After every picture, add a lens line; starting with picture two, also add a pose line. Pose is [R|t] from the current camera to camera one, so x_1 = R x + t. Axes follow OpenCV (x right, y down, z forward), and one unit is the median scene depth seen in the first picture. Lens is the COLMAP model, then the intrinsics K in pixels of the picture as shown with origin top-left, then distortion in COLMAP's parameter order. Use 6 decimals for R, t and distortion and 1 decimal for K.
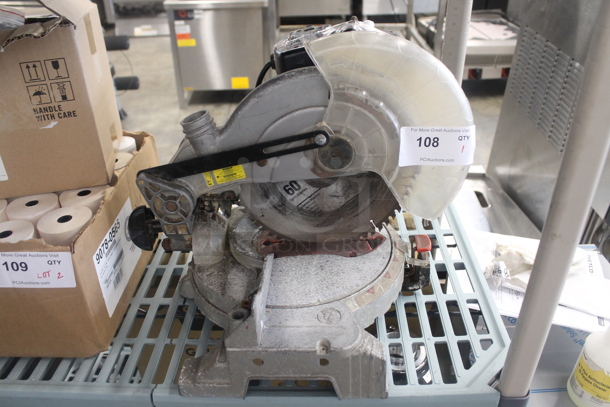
lens RADIAL K [[506.7, 0, 303.8], [0, 506.7, 205.2], [0, 0, 1]] dist [-0.125398, 0.061200]
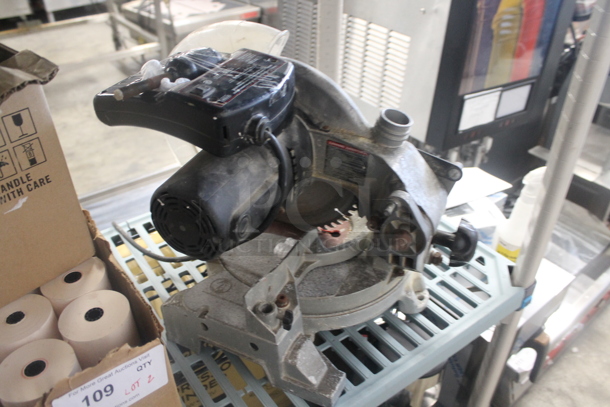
lens RADIAL K [[506.7, 0, 301.7], [0, 506.7, 205.6], [0, 0, 1]] dist [-0.125398, 0.061200]
pose [[0.803539, -0.324487, 0.499032, -0.516064], [0.305164, 0.944364, 0.122683, -0.117297], [-0.511077, 0.053706, 0.857856, 0.165226]]
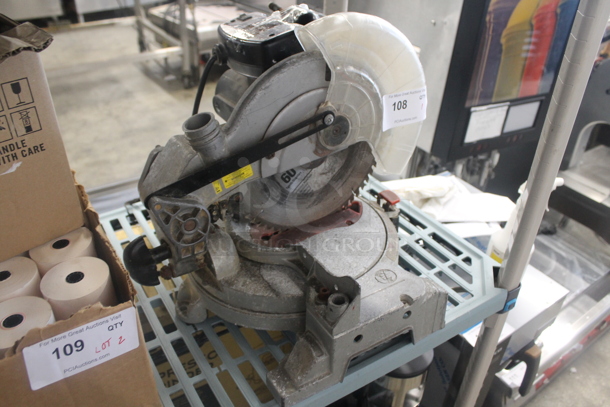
lens RADIAL K [[506.7, 0, 302.9], [0, 506.7, 204.5], [0, 0, 1]] dist [-0.125398, 0.061200]
pose [[0.836480, -0.261934, 0.481344, -0.494571], [0.253215, 0.963722, 0.084393, -0.055528], [-0.485987, 0.051290, 0.872460, 0.112456]]
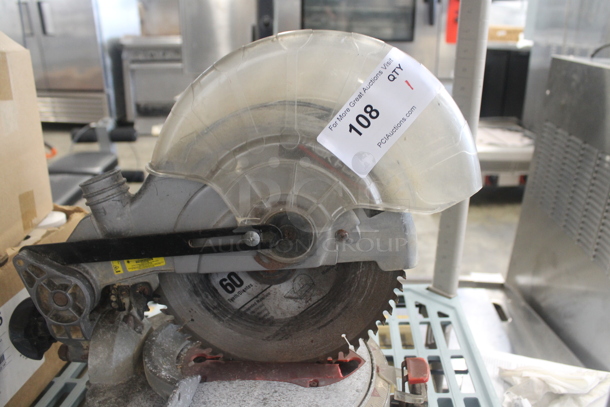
lens RADIAL K [[506.7, 0, 302.8], [0, 506.7, 208.6], [0, 0, 1]] dist [-0.125398, 0.061200]
pose [[0.998559, 0.037938, -0.037960, 0.099629], [-0.044839, 0.978436, -0.201622, 0.001840], [0.029492, 0.203034, 0.978727, 0.283412]]
